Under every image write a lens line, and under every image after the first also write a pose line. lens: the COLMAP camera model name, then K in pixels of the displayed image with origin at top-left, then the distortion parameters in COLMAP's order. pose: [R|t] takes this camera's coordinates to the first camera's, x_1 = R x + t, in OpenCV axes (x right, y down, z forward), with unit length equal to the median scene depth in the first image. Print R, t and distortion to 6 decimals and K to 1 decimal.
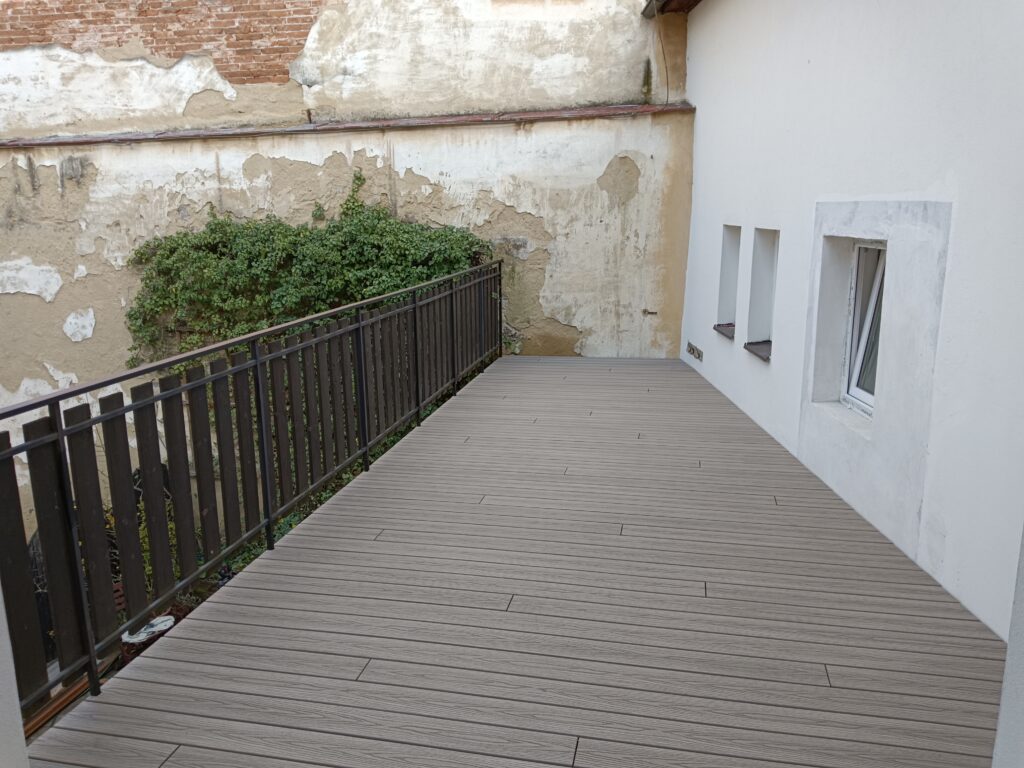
lens RADIAL K [[782.5, 0, 484.2], [0, 782.5, 401.3], [0, 0, 1]] dist [0.093885, -0.163295]
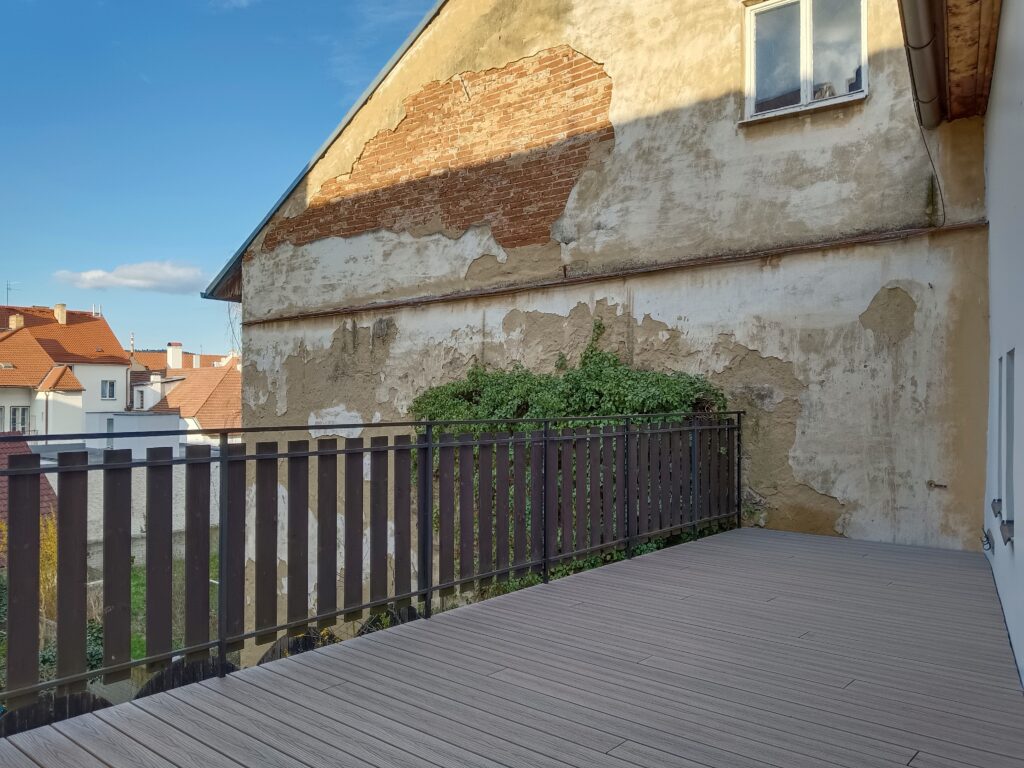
lens RADIAL K [[782.5, 0, 484.2], [0, 782.5, 401.3], [0, 0, 1]] dist [0.093885, -0.163295]
pose [[0.881473, 0.023418, -0.471654, 0.175306], [-0.129453, 0.972493, -0.193649, 0.009816], [0.454145, 0.231753, 0.860257, 0.135116]]
